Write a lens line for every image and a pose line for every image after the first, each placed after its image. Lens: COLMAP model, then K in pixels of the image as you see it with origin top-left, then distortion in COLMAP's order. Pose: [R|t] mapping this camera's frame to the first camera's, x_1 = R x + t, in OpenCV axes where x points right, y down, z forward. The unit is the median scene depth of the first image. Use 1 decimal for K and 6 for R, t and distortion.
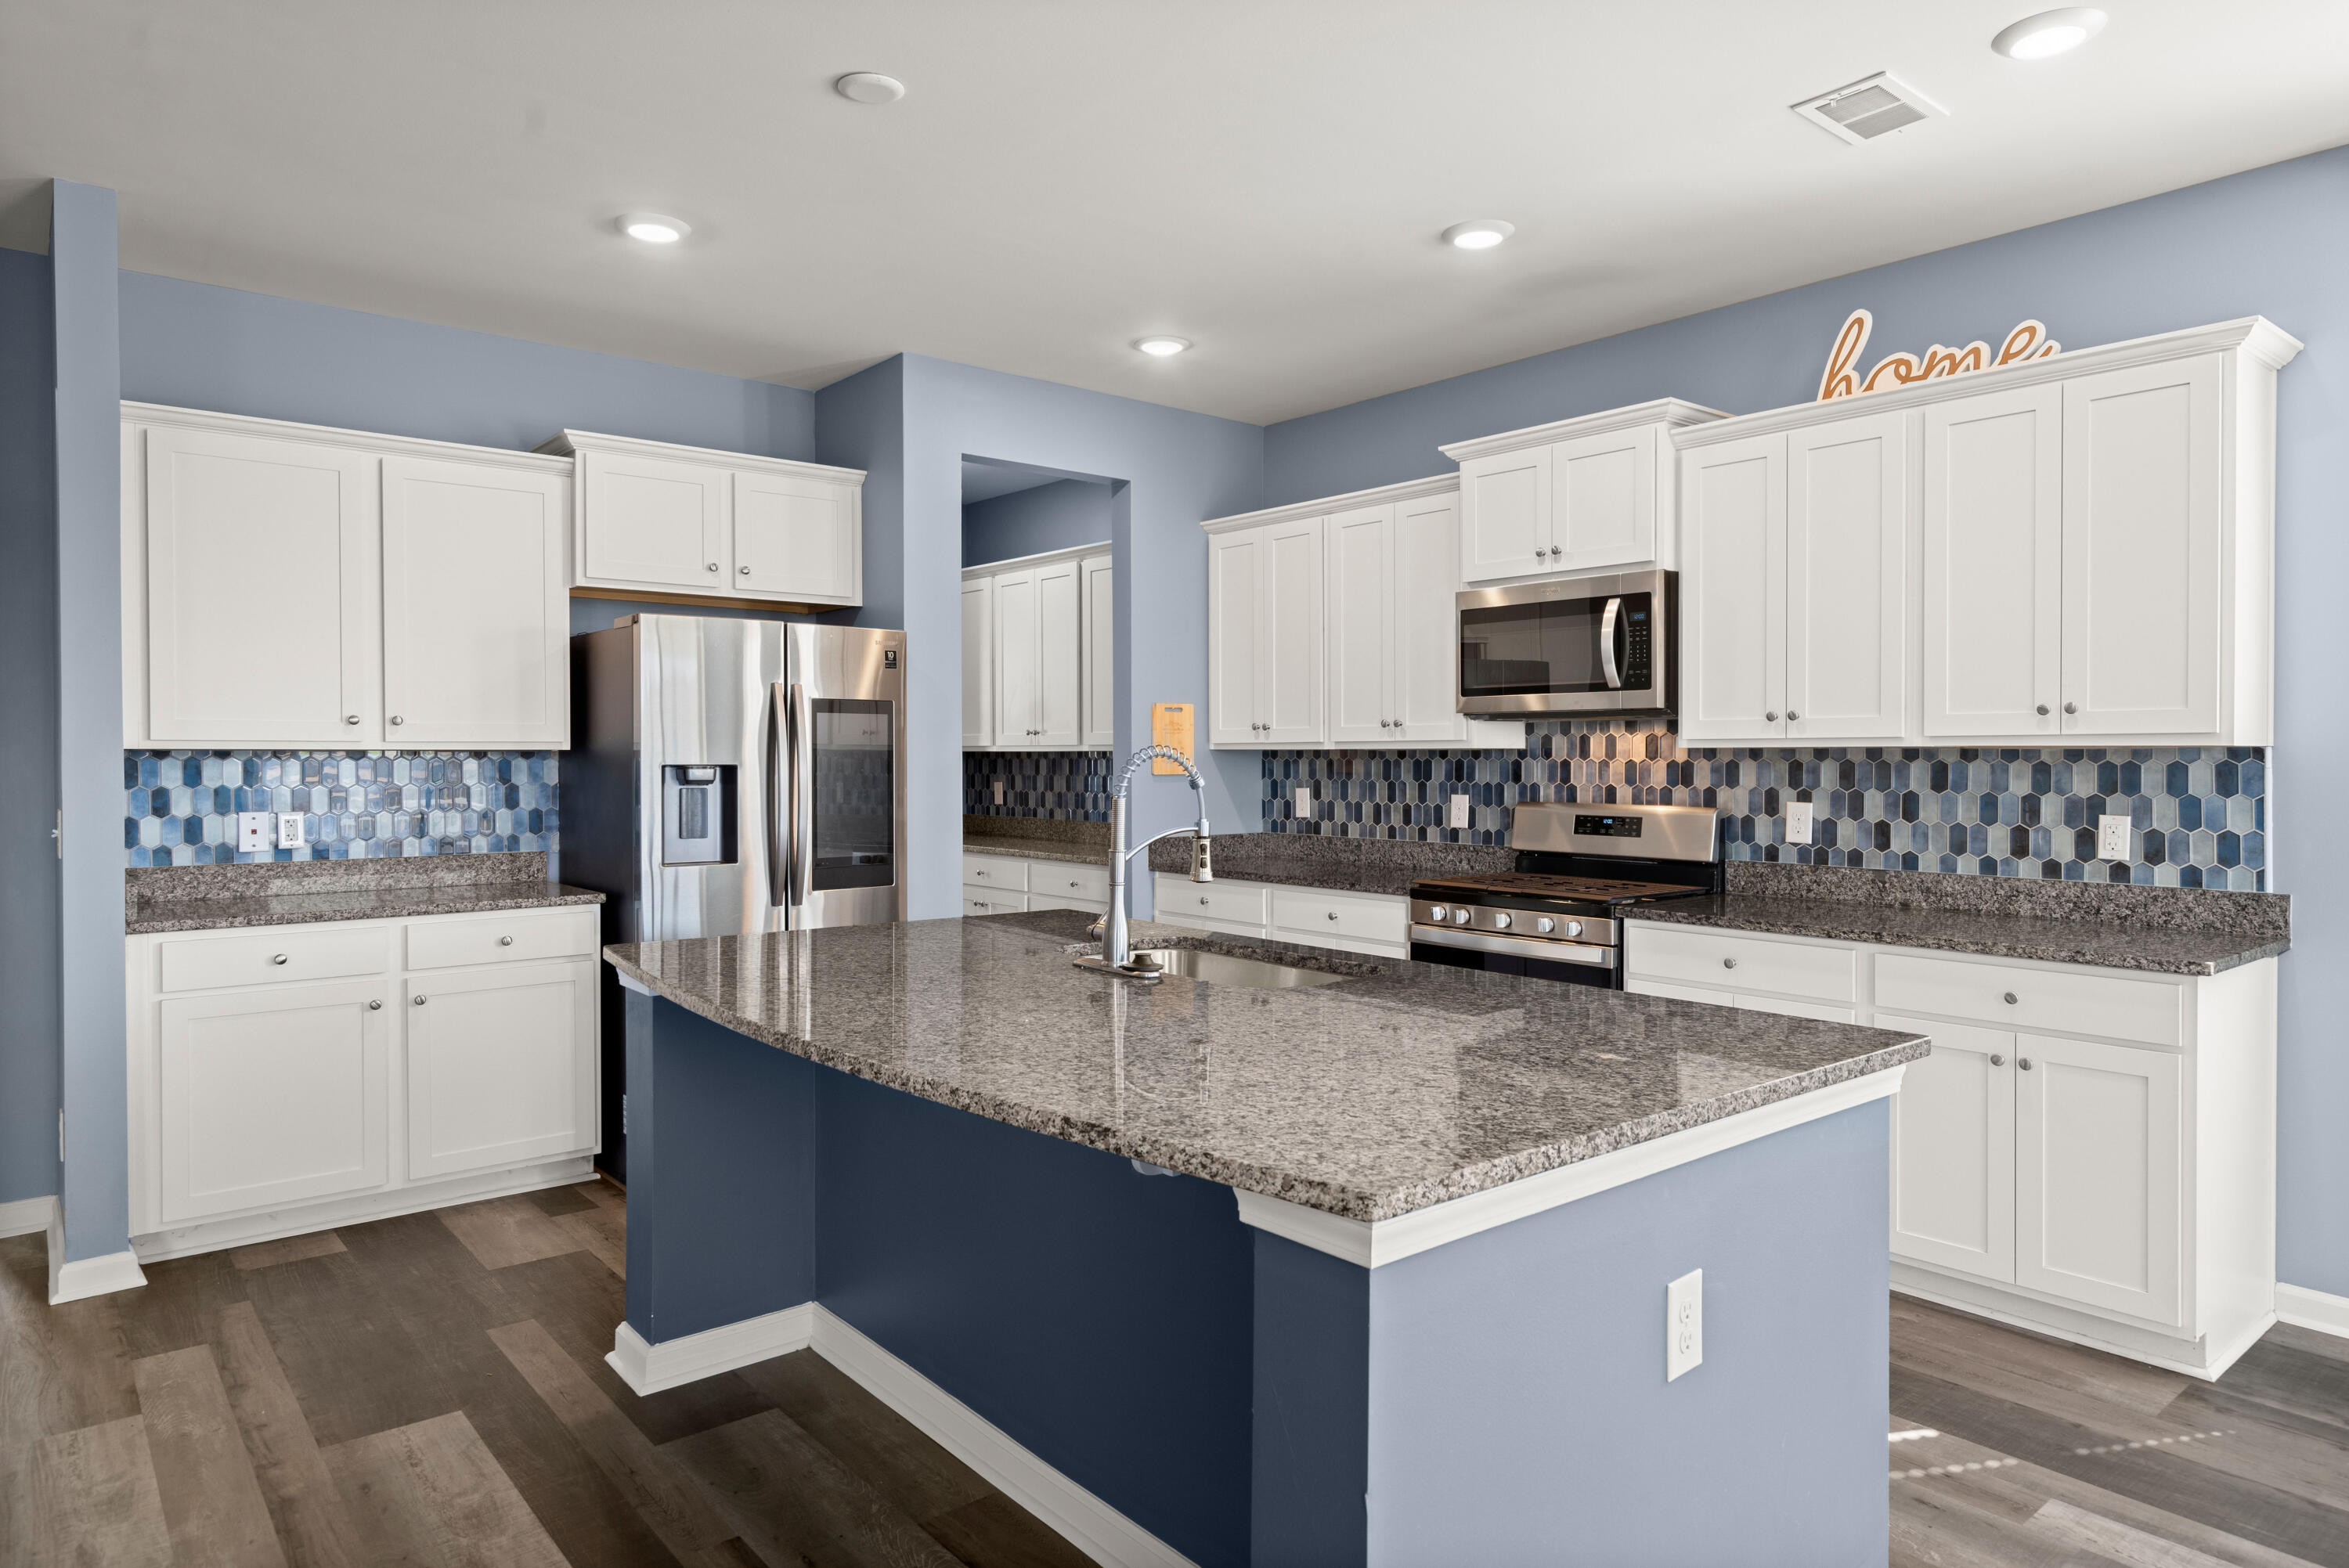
lens RADIAL K [[1406.2, 0, 1187.5], [0, 1406.2, 769.5], [0, 0, 1]] dist [0.008083, 0.001563]
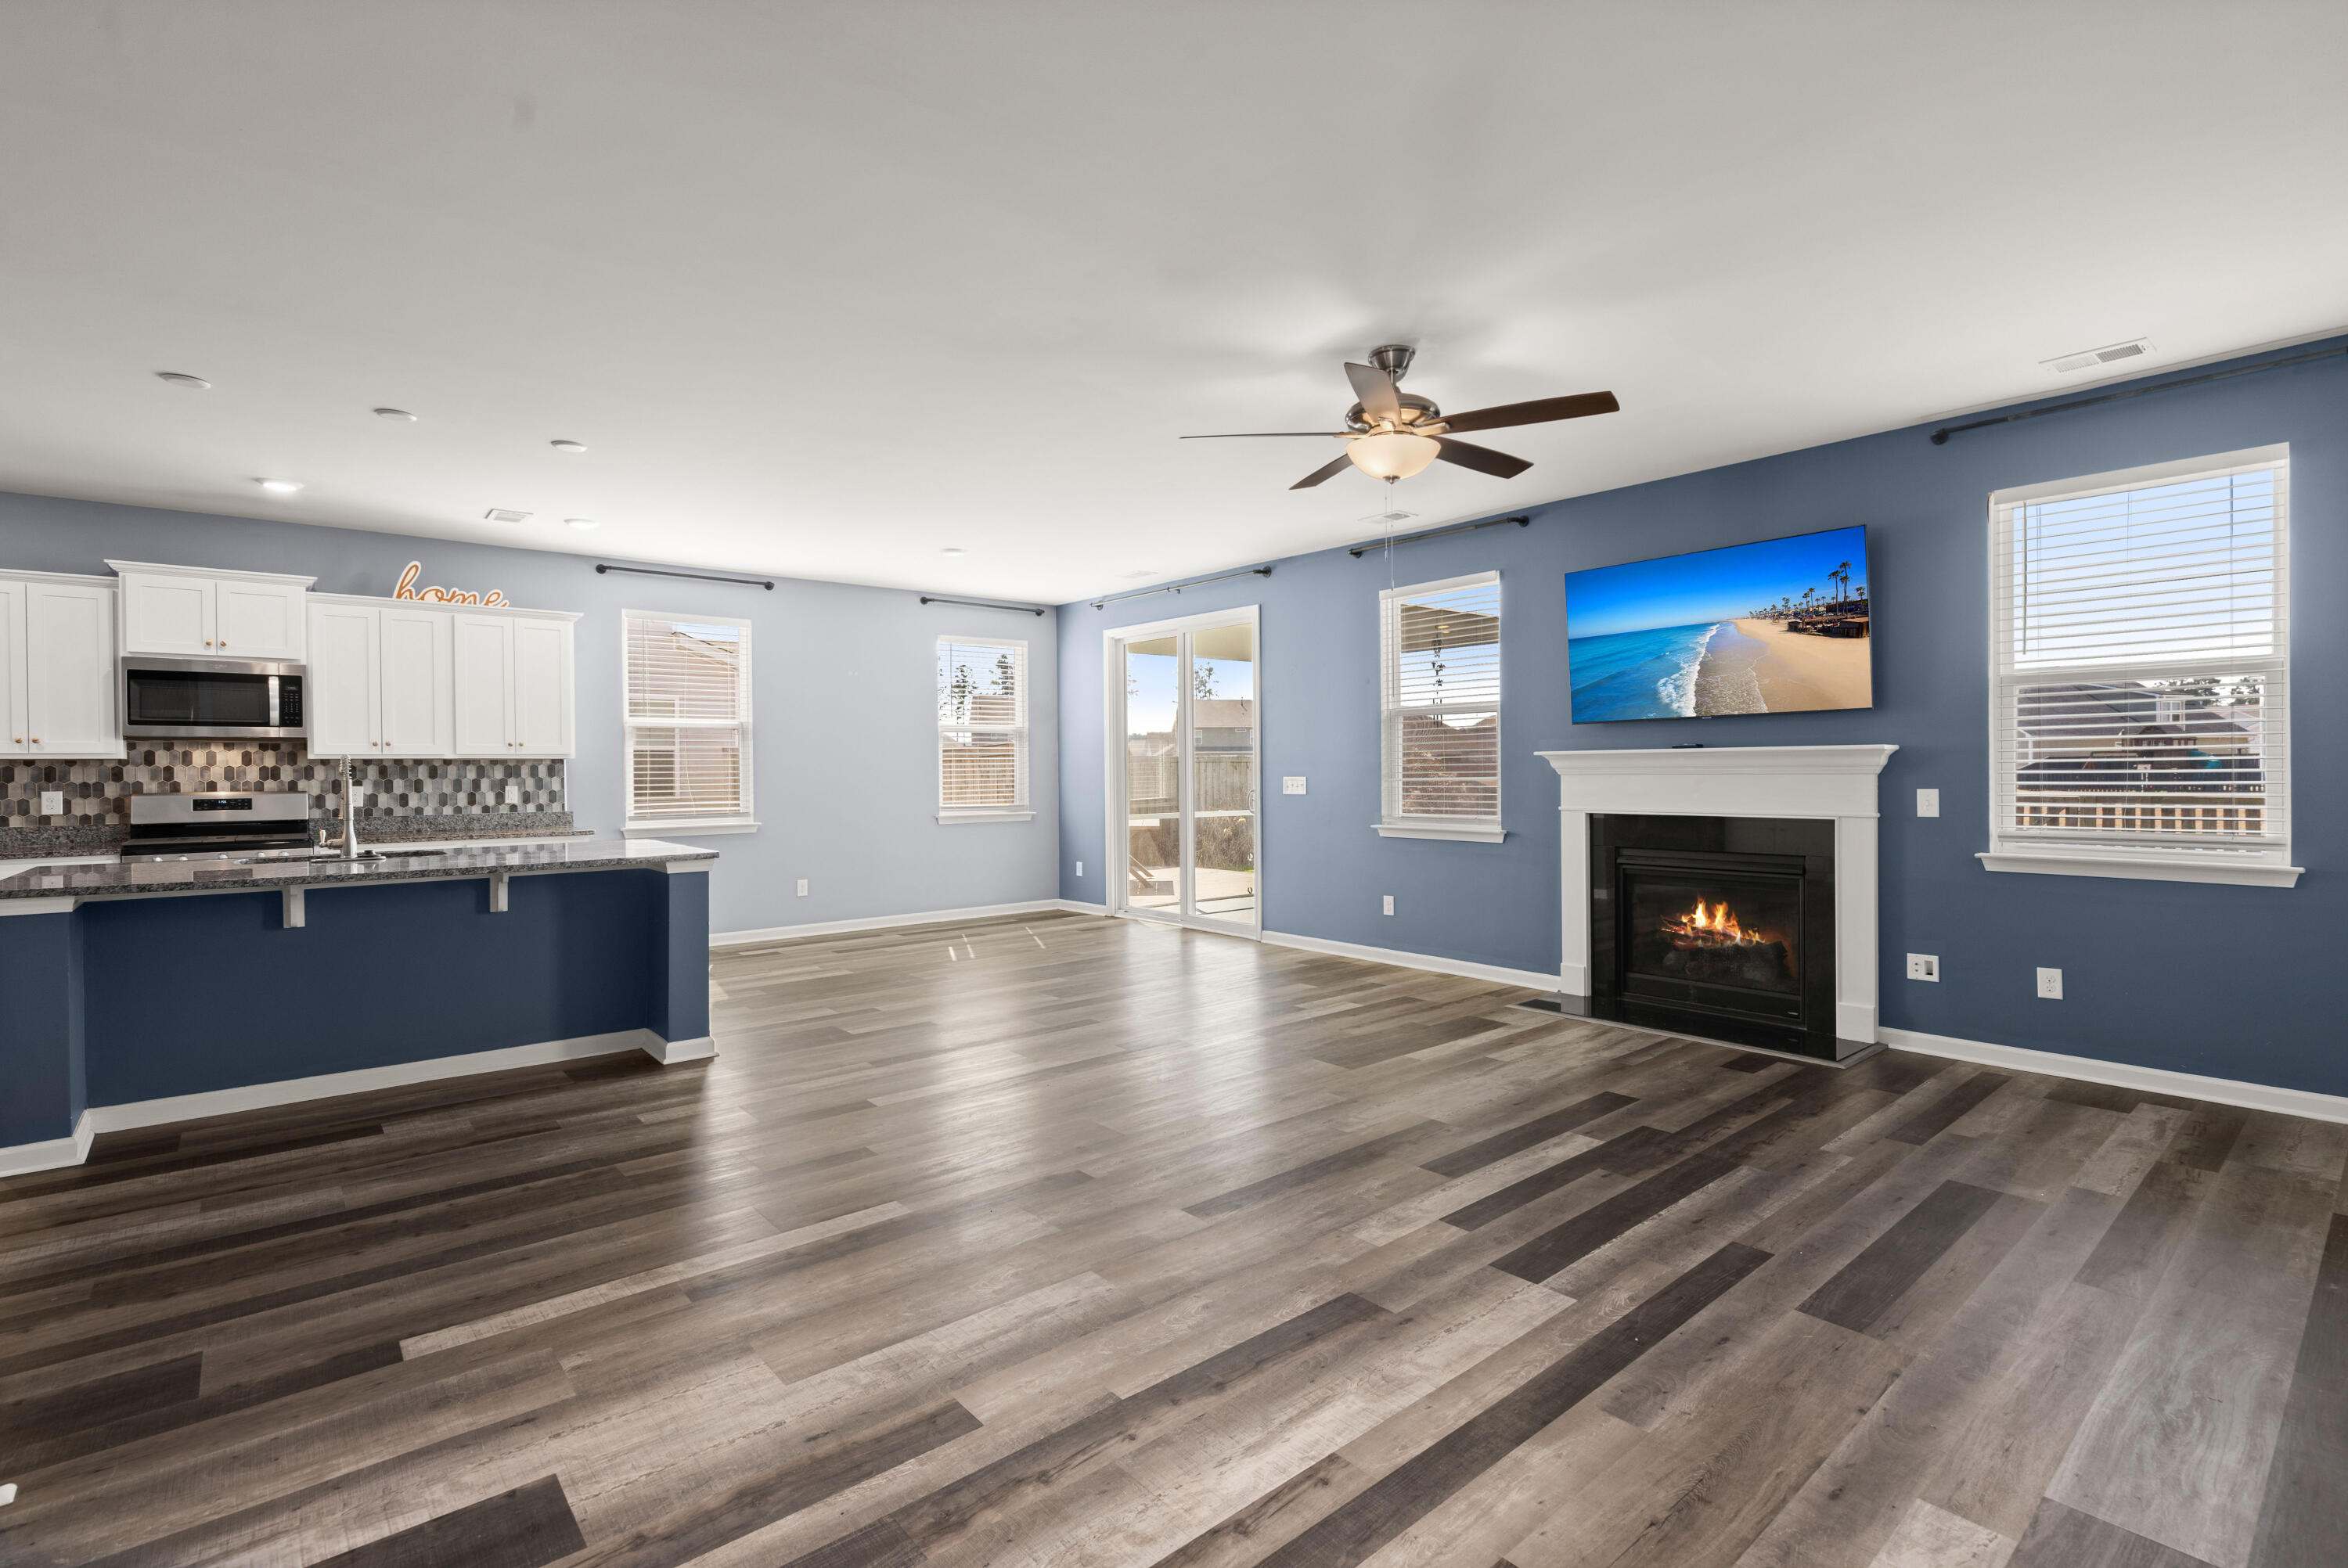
lens RADIAL K [[1085.9, 0, 1179.7], [0, 1085.9, 774.5], [0, 0, 1]] dist [-0.002969, 0.000925]
pose [[-0.015012, -0.008109, 0.999854, -1.129861], [0.016995, 0.999821, 0.008364, 0.013598], [-0.999743, 0.017119, -0.014872, -0.156100]]
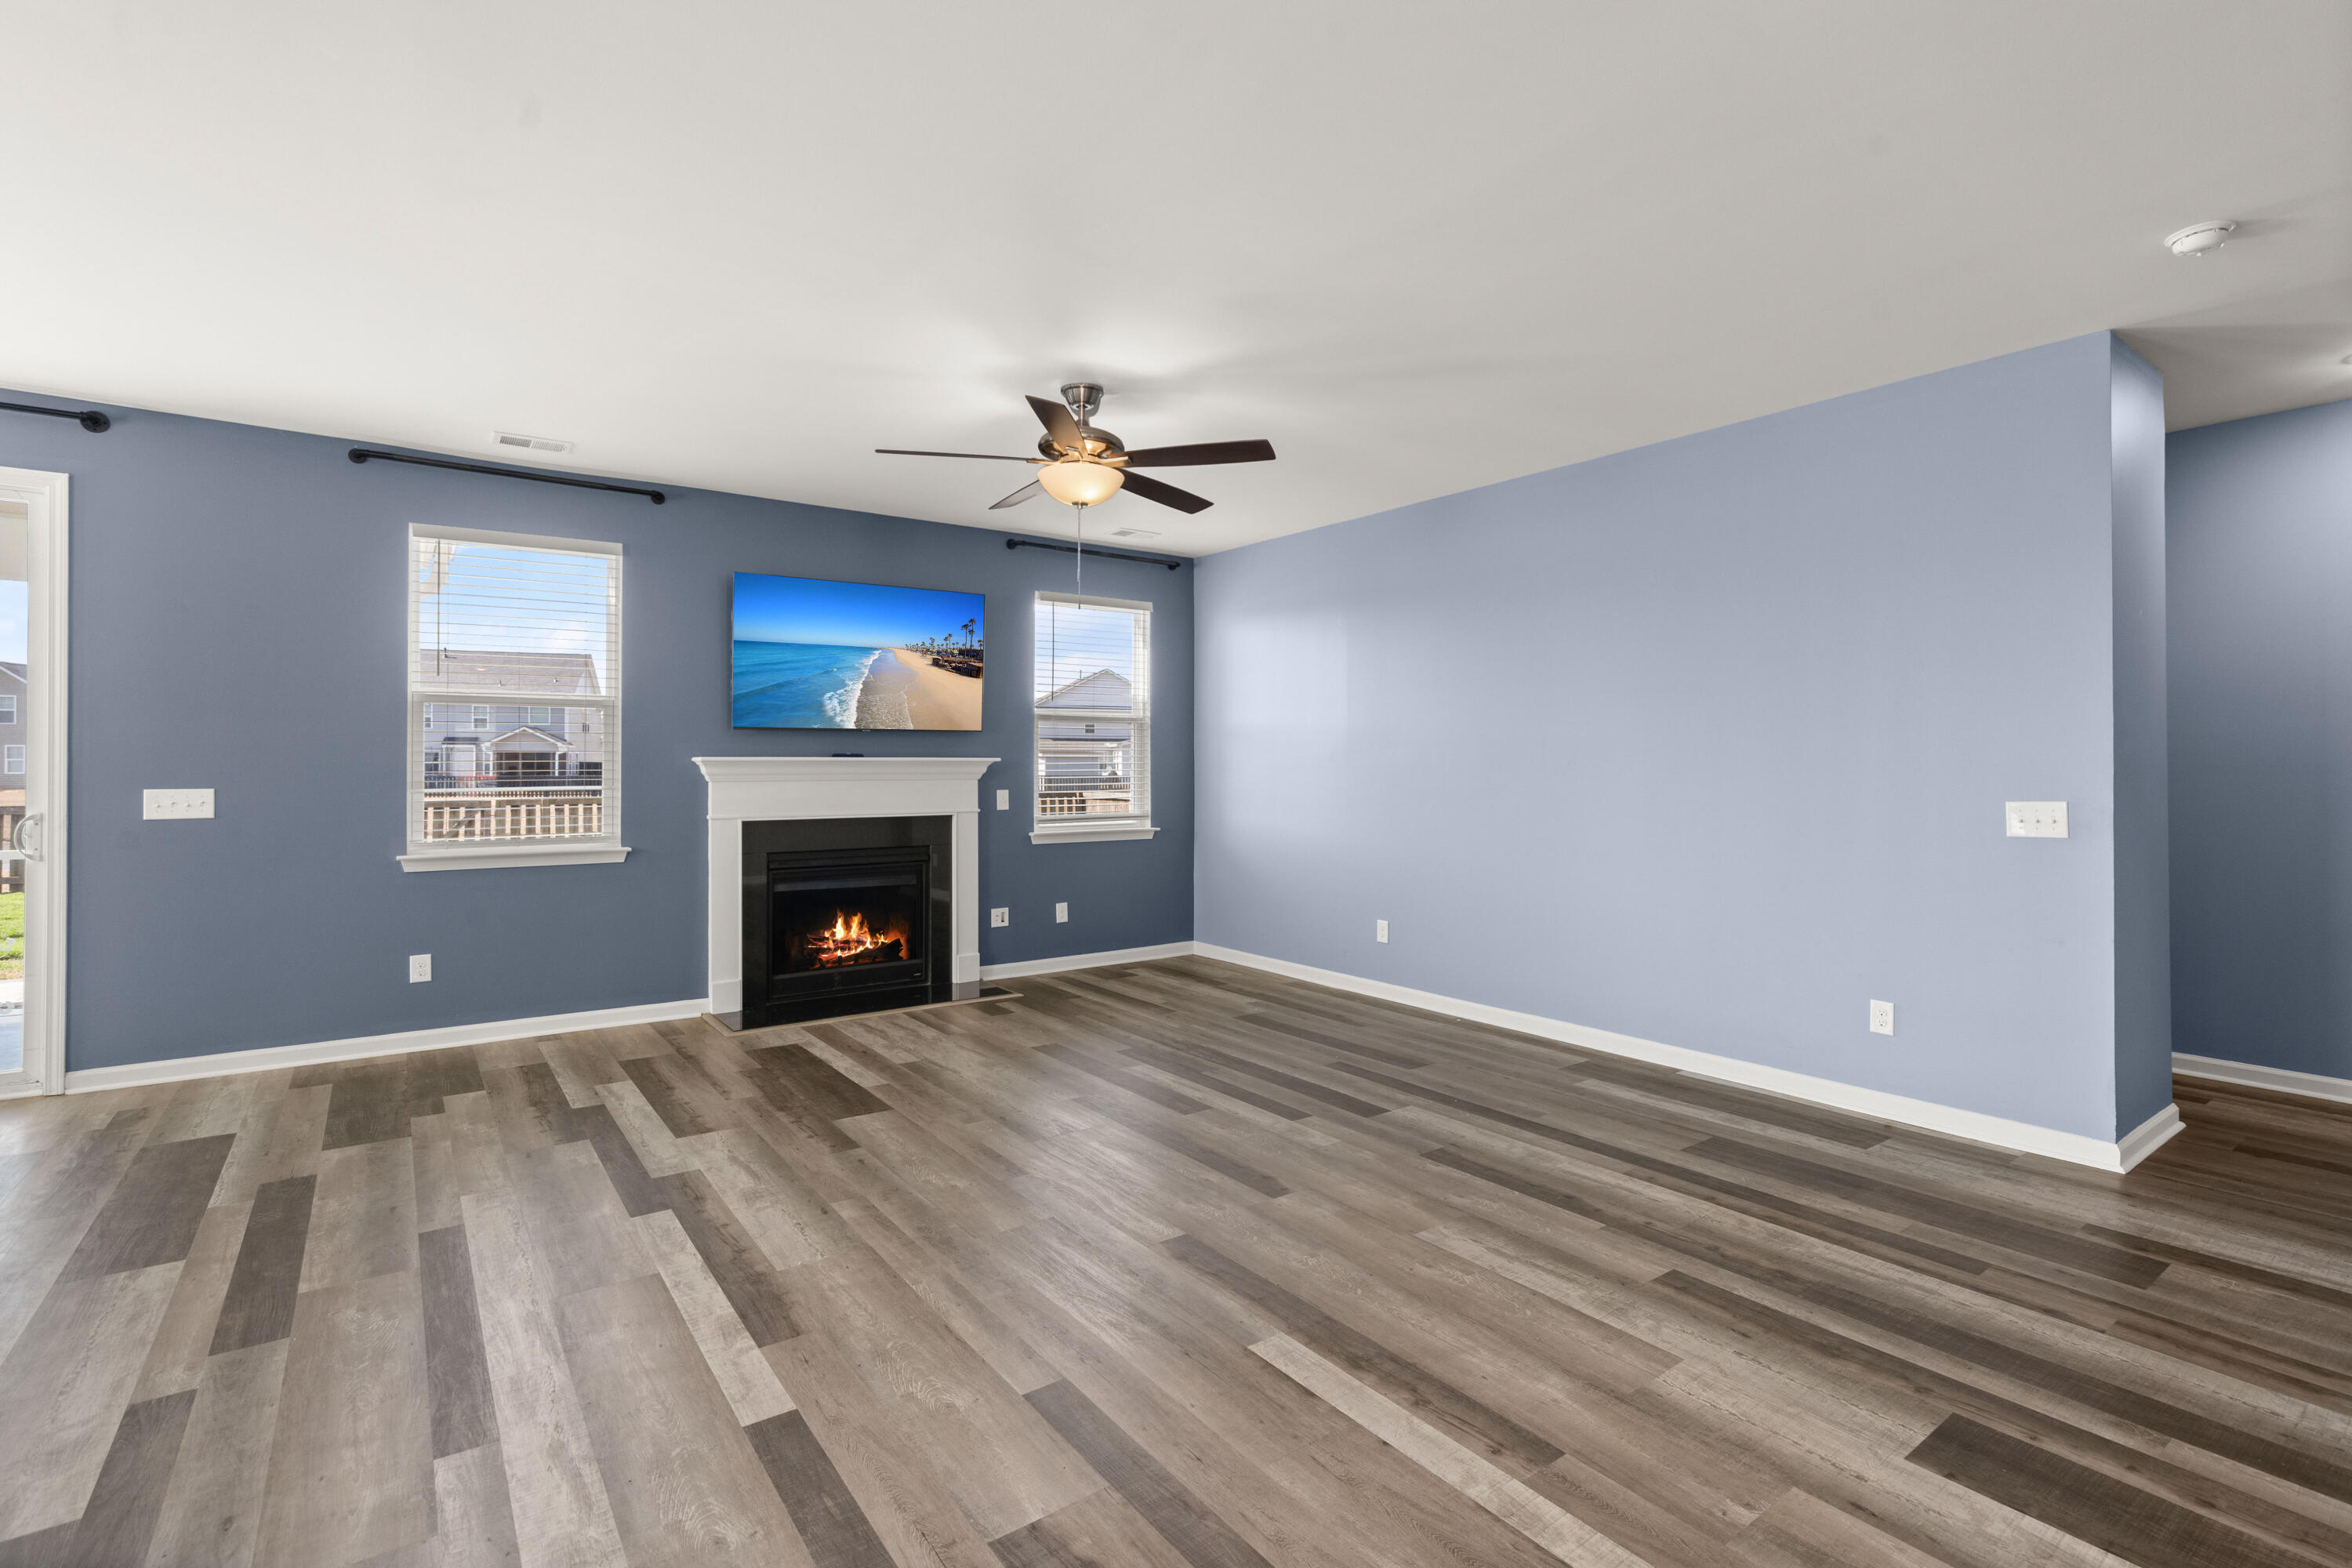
lens RADIAL K [[1070.3, 0, 1182.4], [0, 1070.3, 762.1], [0, 0, 1]] dist [-0.002236, 0.000089]
pose [[-0.998180, -0.001598, 0.060276, -0.352798], [-0.001329, 0.999989, 0.004493, 0.002553], [-0.060282, 0.004405, -0.998172, 0.619435]]
